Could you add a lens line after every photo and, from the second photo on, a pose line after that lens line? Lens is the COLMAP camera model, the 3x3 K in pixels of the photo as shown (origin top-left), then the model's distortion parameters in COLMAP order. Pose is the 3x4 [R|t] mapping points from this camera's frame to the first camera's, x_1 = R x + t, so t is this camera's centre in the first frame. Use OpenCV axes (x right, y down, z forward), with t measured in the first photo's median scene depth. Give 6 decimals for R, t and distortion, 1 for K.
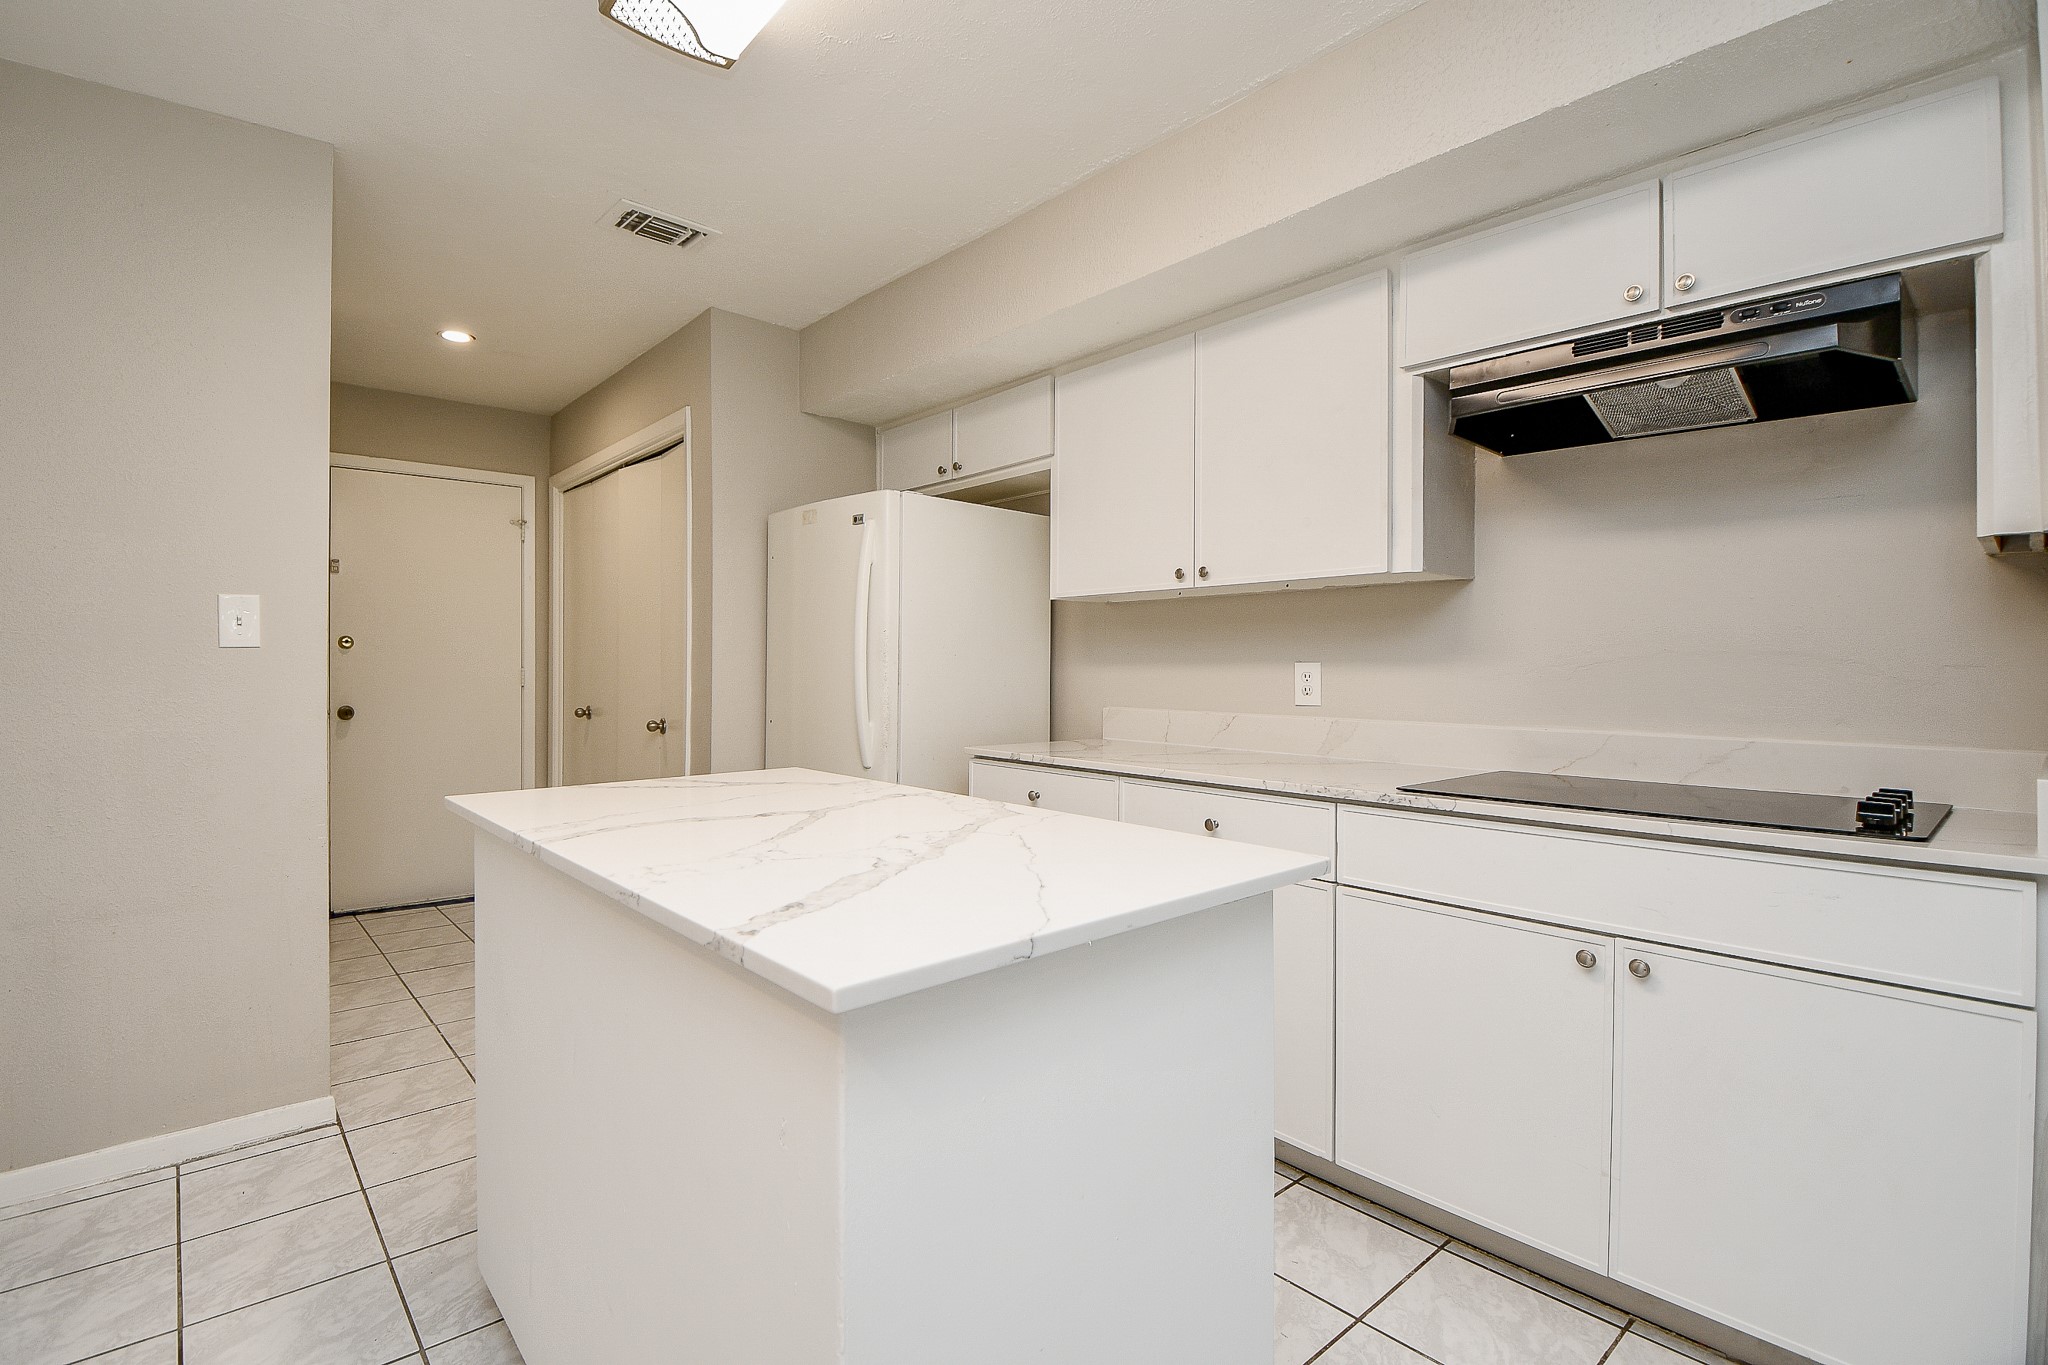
lens RADIAL K [[910.3, 0, 974.6], [0, 910.3, 665.5], [0, 0, 1]] dist [-0.004369, -0.010731]
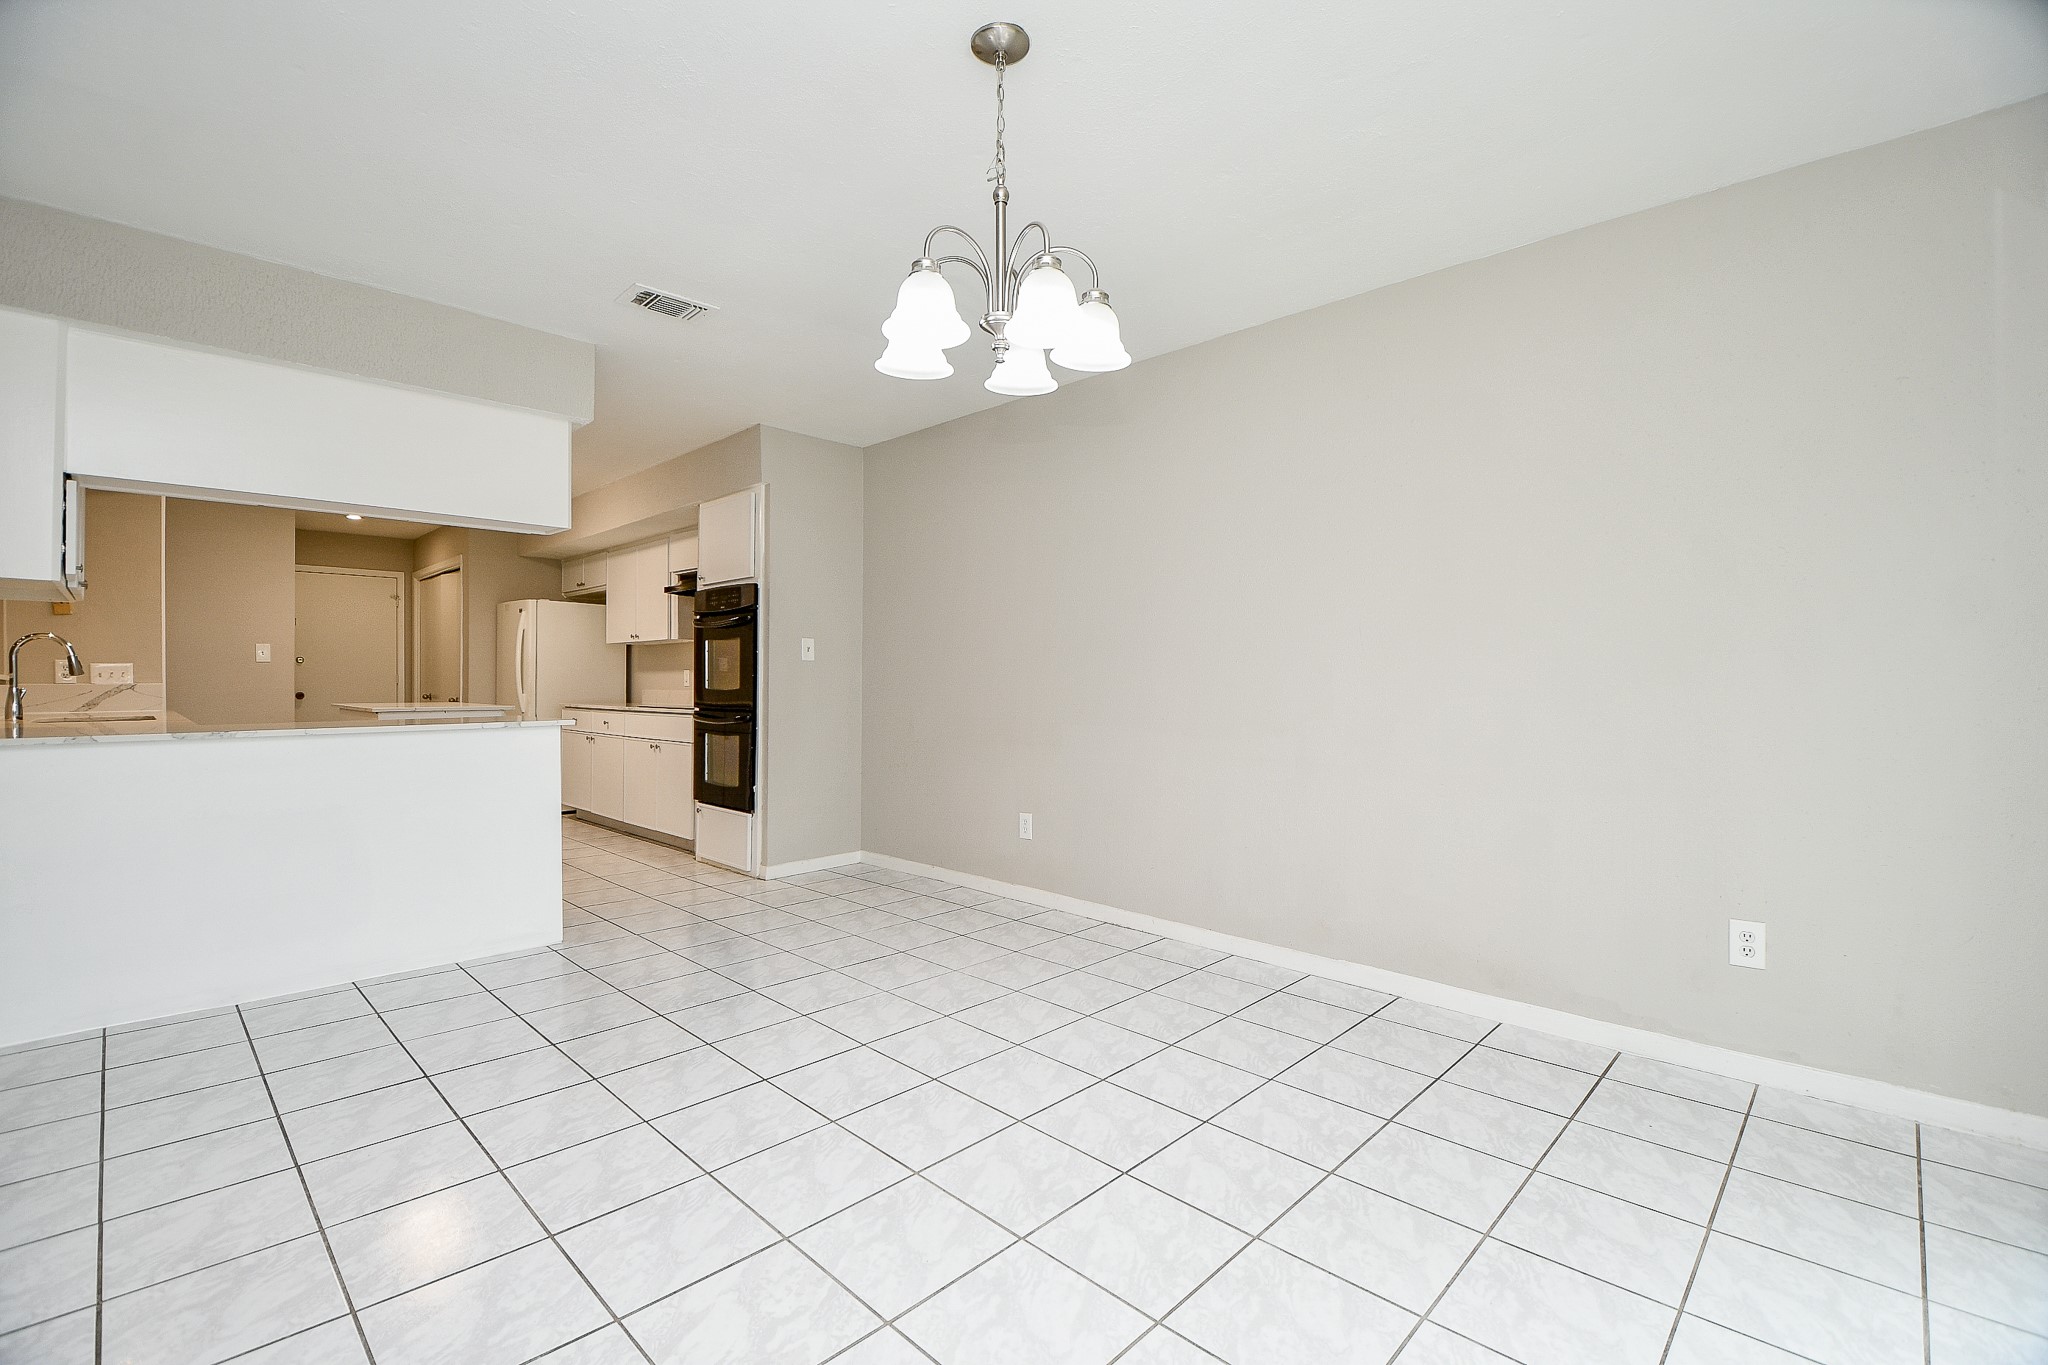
lens RADIAL K [[910.3, 0, 1039.1], [0, 910.3, 690.2], [0, 0, 1]] dist [-0.004369, -0.010731]
pose [[0.996223, 0.001984, 0.086809, 0.946164], [-0.002503, 0.999980, 0.005877, 0.030847], [-0.086795, -0.006073, 0.996208, -1.403070]]
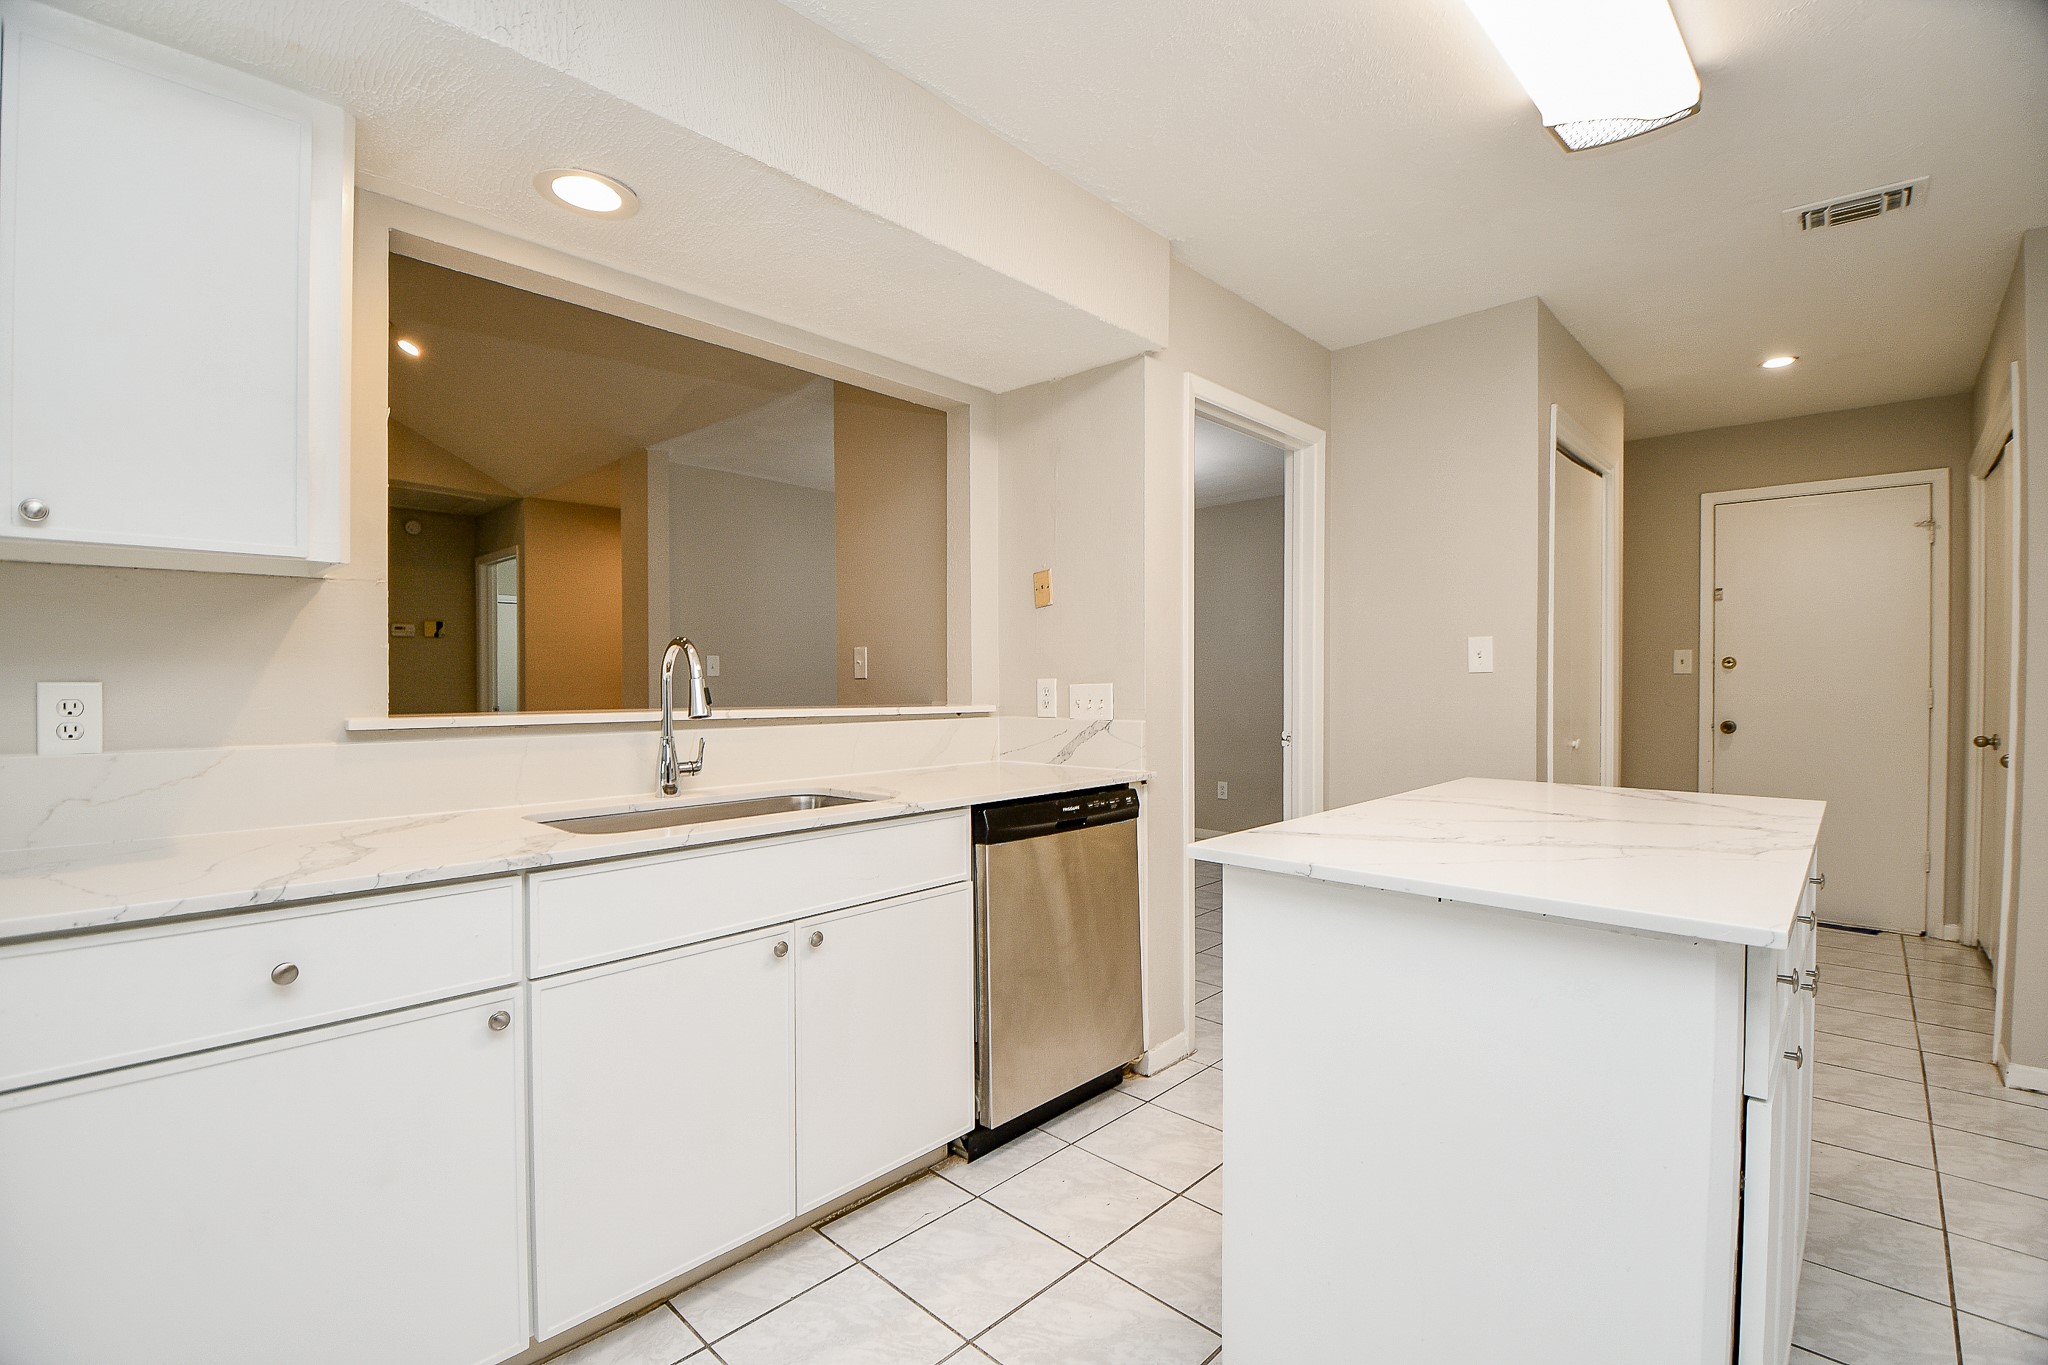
lens RADIAL K [[910.3, 0, 1028.9], [0, 910.3, 693.7], [0, 0, 1]] dist [-0.004369, -0.010731]
pose [[0.099580, 0.013811, -0.994934, 0.393889], [-0.002502, 0.999904, 0.013629, -0.002947], [0.995026, 0.001132, 0.099605, 0.067392]]
